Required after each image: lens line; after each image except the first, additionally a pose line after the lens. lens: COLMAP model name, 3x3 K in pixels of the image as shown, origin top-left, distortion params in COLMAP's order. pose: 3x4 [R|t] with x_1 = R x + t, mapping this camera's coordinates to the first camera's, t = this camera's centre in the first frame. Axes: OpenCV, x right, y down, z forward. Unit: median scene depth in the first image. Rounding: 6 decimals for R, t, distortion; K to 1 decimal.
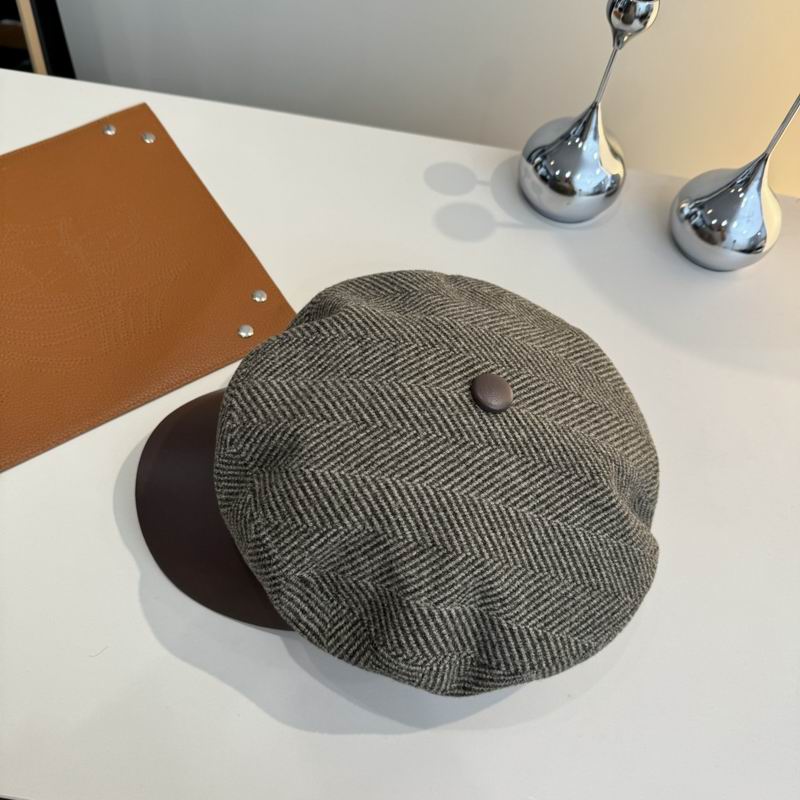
lens RADIAL K [[738.3, 0, 400.3], [0, 738.3, 417.5], [0, 0, 1]] dist [0.003060, -0.000823]
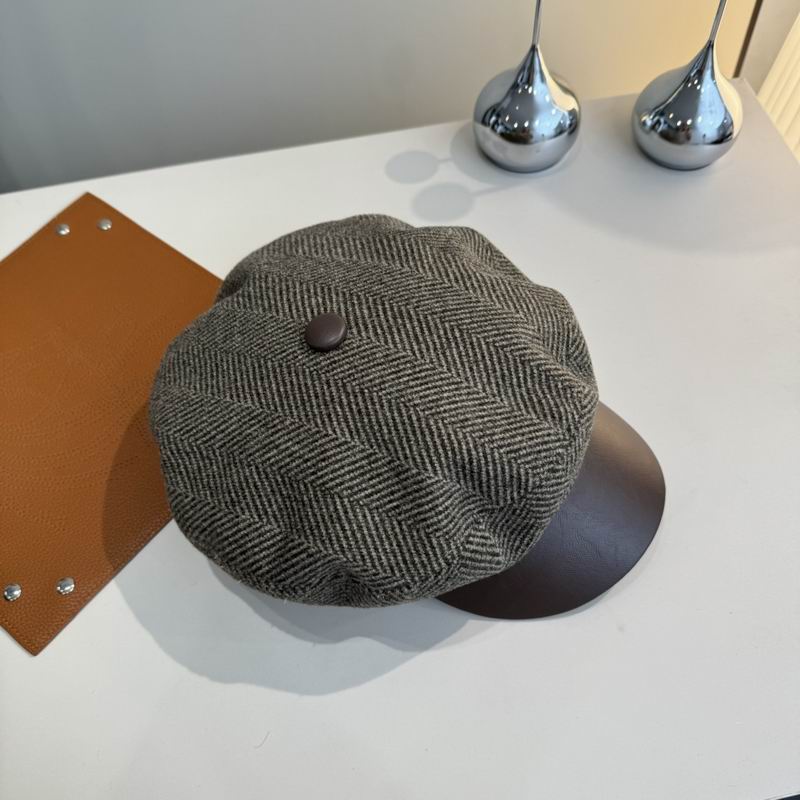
lens RADIAL K [[762.7, 0, 400.0], [0, 762.7, 400.0], [0, 0, 1]] dist [0.174315, -0.594394]
pose [[-0.941012, -0.320707, 0.107904, -0.114607], [0.264396, -0.497889, 0.825955, -0.938010], [-0.211166, 0.805763, 0.553313, 0.499629]]
